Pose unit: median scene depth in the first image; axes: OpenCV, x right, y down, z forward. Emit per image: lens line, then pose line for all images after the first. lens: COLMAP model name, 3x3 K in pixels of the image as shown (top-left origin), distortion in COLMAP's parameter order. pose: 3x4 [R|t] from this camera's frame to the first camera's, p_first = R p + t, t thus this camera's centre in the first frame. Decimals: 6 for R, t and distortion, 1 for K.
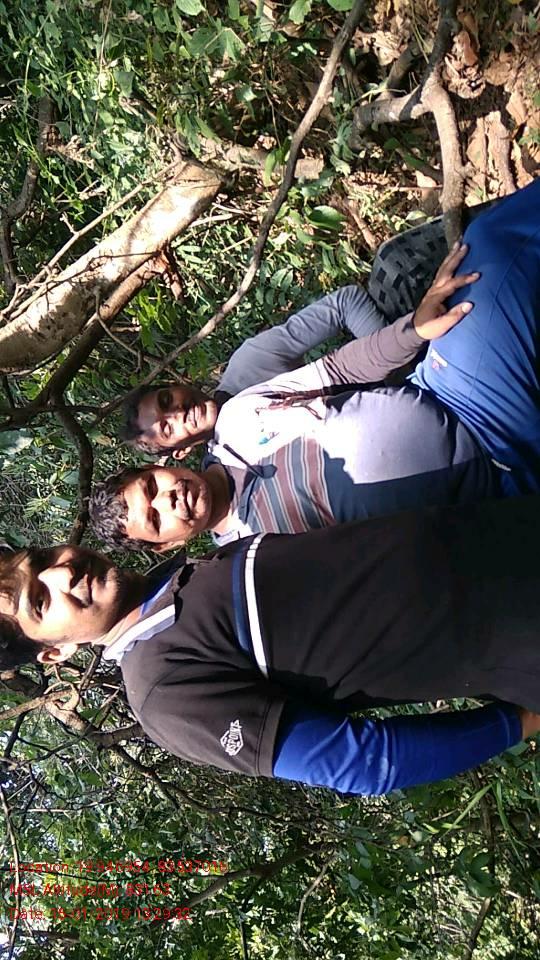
lens RADIAL K [[730.7, 0, 266.4], [0, 730.7, 479.8], [0, 0, 1]] dist [0.054420, -0.079525]
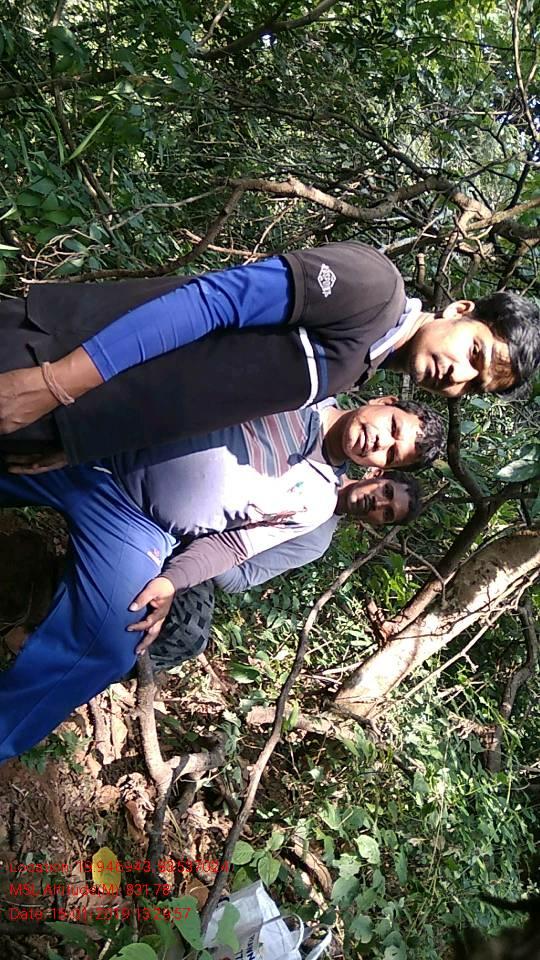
lens RADIAL K [[730.7, 0, 266.4], [0, 730.7, 479.8], [0, 0, 1]] dist [0.054420, -0.079525]
pose [[-0.999496, 0.028132, 0.014697, 0.017114], [-0.029291, -0.995891, -0.085693, 0.033811], [0.012226, -0.086080, 0.996213, -0.093095]]
